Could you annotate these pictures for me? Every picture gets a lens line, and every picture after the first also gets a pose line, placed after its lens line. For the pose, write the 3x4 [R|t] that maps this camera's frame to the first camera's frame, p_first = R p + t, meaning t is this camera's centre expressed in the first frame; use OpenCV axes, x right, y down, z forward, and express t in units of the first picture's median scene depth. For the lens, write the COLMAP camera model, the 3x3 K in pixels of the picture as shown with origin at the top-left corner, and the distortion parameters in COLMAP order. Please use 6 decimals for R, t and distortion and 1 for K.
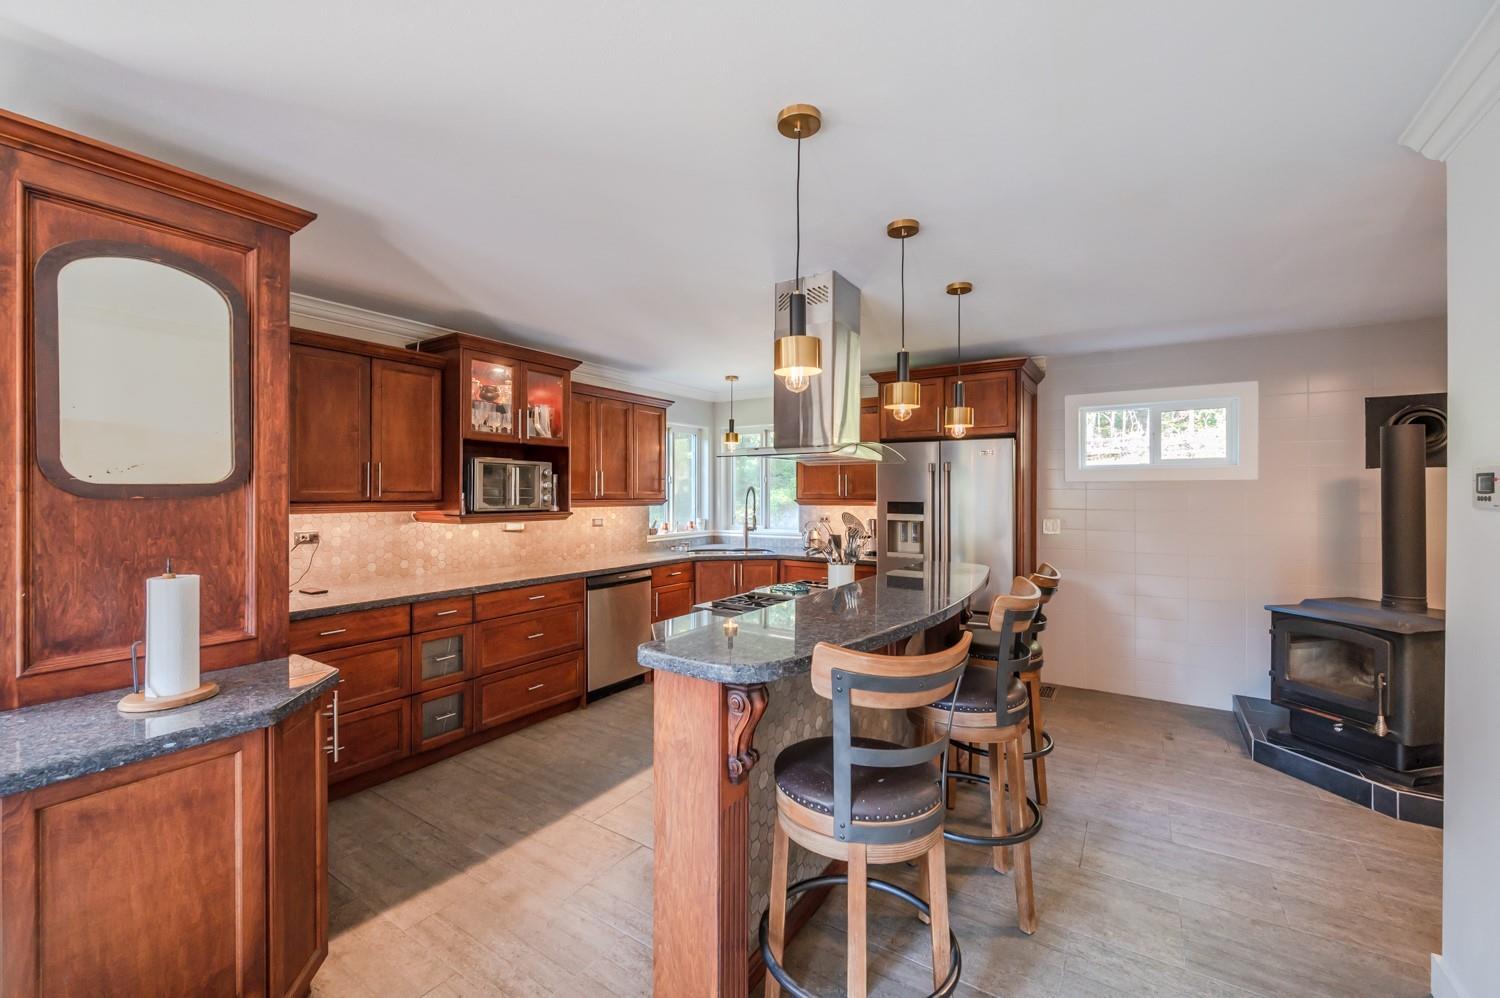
lens RADIAL K [[600.5, 0, 739.2], [0, 600.5, 497.9], [0, 0, 1]] dist [-0.002336, -0.000234]
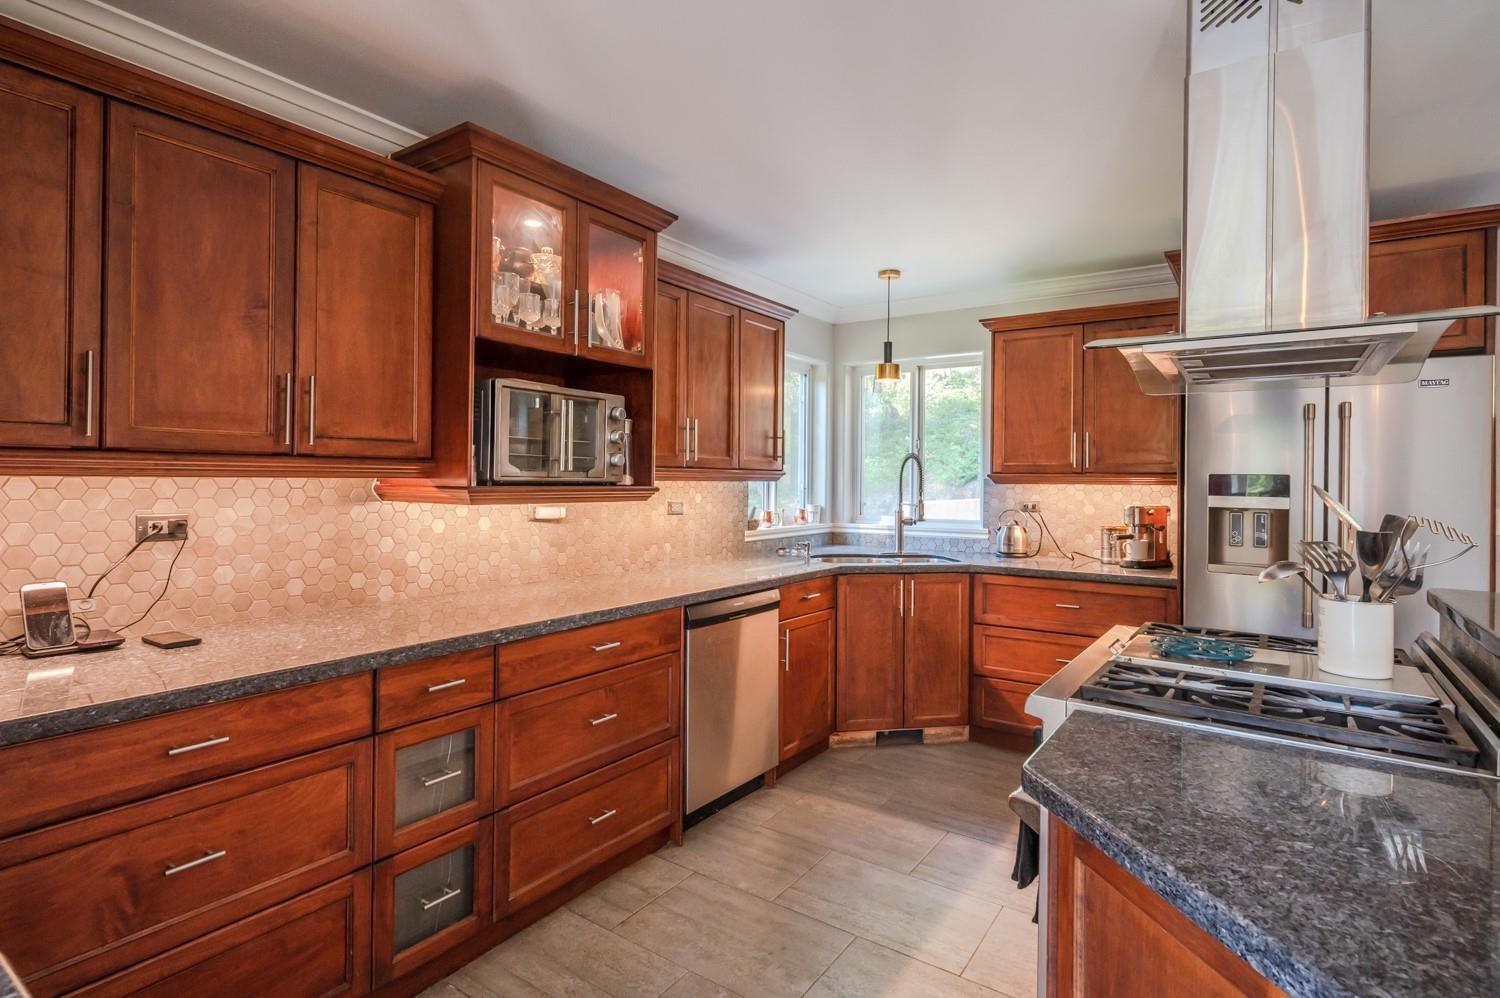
lens RADIAL K [[747.4, 0, 751.1], [0, 747.4, 482.5], [0, 0, 1]] dist [0.001588, -0.000091]
pose [[0.999871, 0.008516, -0.013651, -0.199628], [-0.008573, 0.999955, -0.004146, 0.023605], [0.013615, 0.004263, 0.999898, 0.339696]]
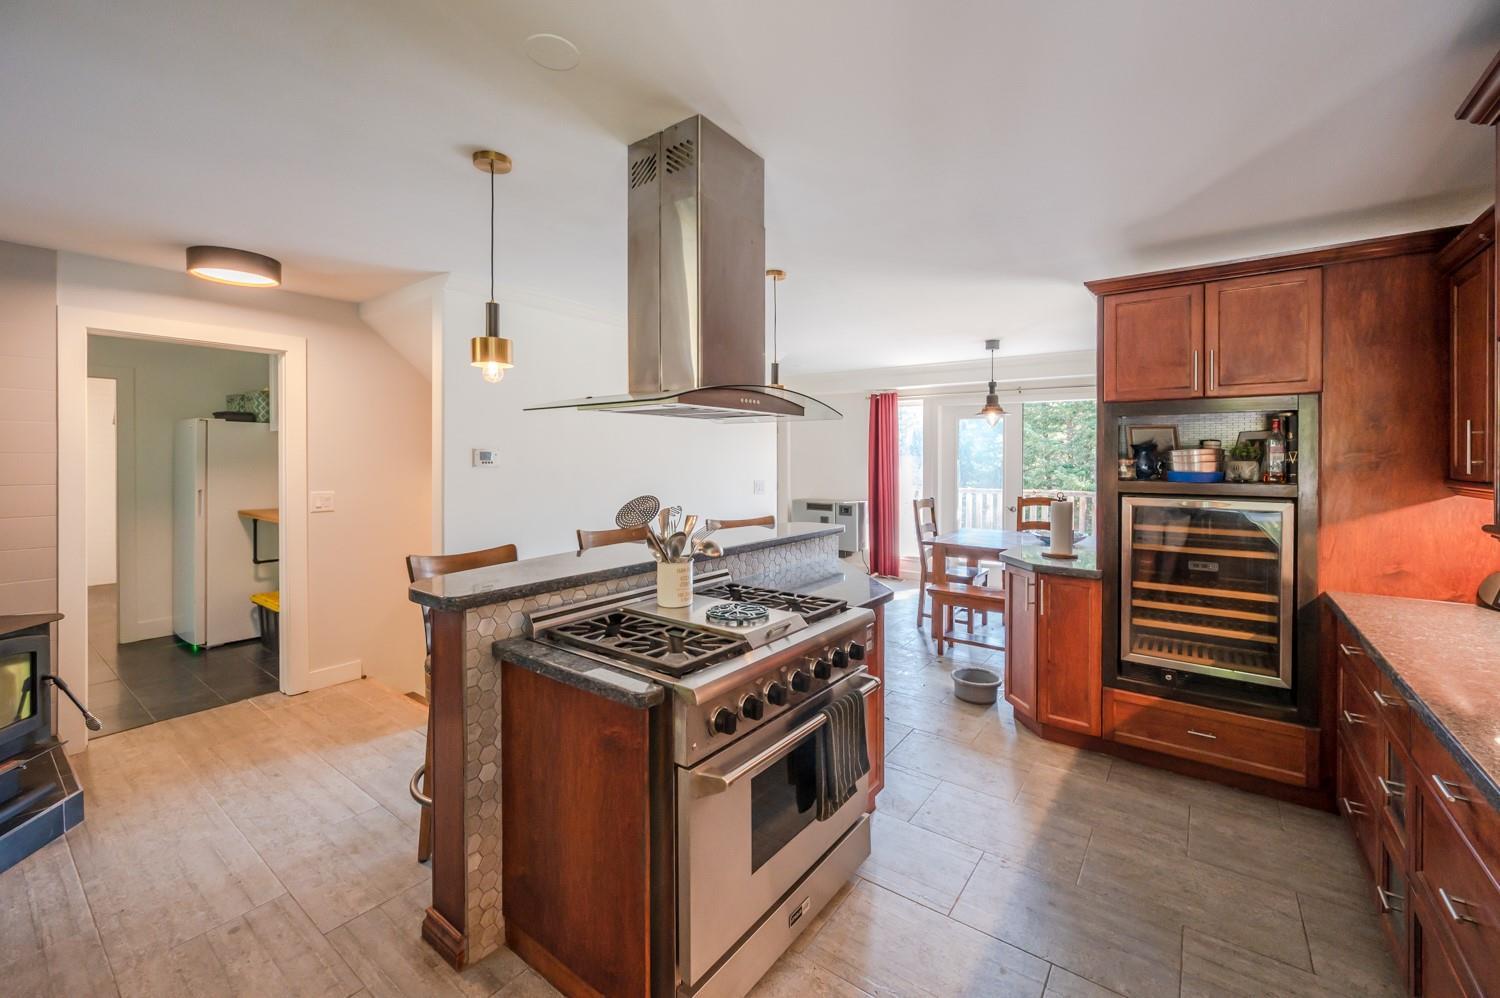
lens RADIAL K [[606.4, 0, 758.8], [0, 606.4, 459.0], [0, 0, 1]] dist [-0.001152, -0.000007]
pose [[-0.999282, -0.005045, 0.037537, 0.032383], [-0.004629, 0.999927, 0.011169, -0.017345], [-0.037591, 0.010987, -0.999233, 1.322638]]
